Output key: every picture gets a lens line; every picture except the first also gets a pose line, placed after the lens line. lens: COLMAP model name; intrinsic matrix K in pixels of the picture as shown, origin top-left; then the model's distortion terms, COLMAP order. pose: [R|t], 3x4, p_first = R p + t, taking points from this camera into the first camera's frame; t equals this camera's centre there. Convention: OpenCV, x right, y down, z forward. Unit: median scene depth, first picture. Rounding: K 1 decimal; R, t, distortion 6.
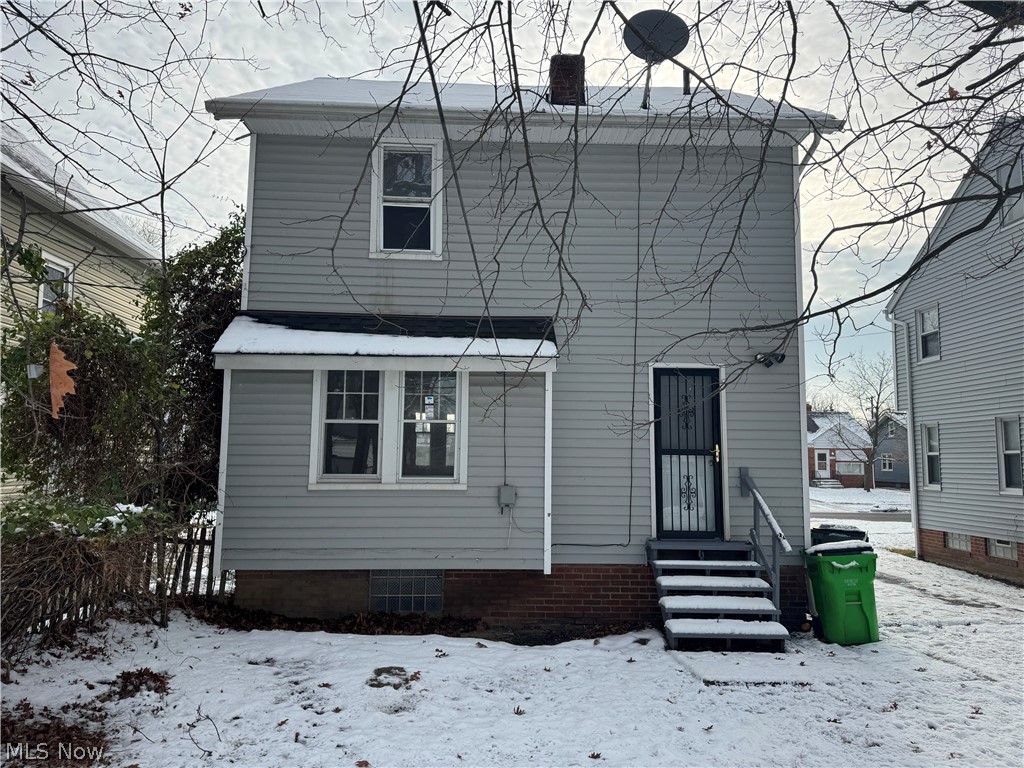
lens RADIAL K [[720.1, 0, 504.9], [0, 720.1, 389.3], [0, 0, 1]] dist [0.092528, -0.100829]
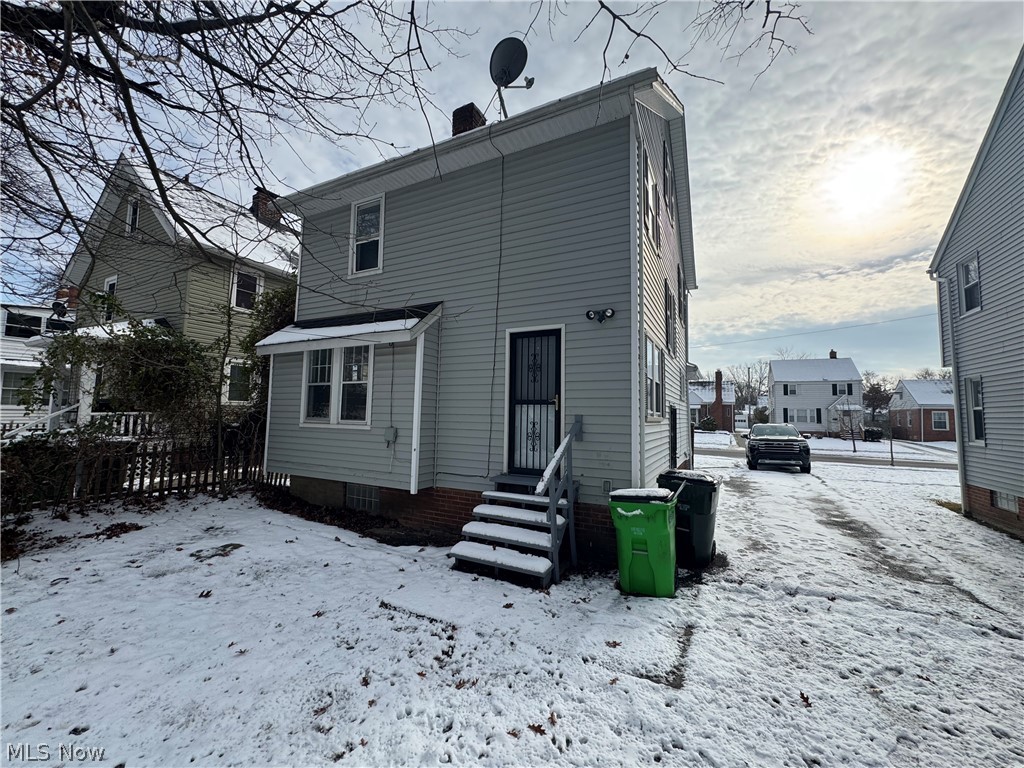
lens RADIAL K [[405.6, 0, 510.9], [0, 405.6, 385.8], [0, 0, 1]] dist [-0.000959, 0.000640]
pose [[0.872236, -0.029848, -0.488173, 0.545635], [0.037822, 0.999263, 0.006482, 0.055405], [0.487620, -0.024118, 0.872723, 0.413993]]
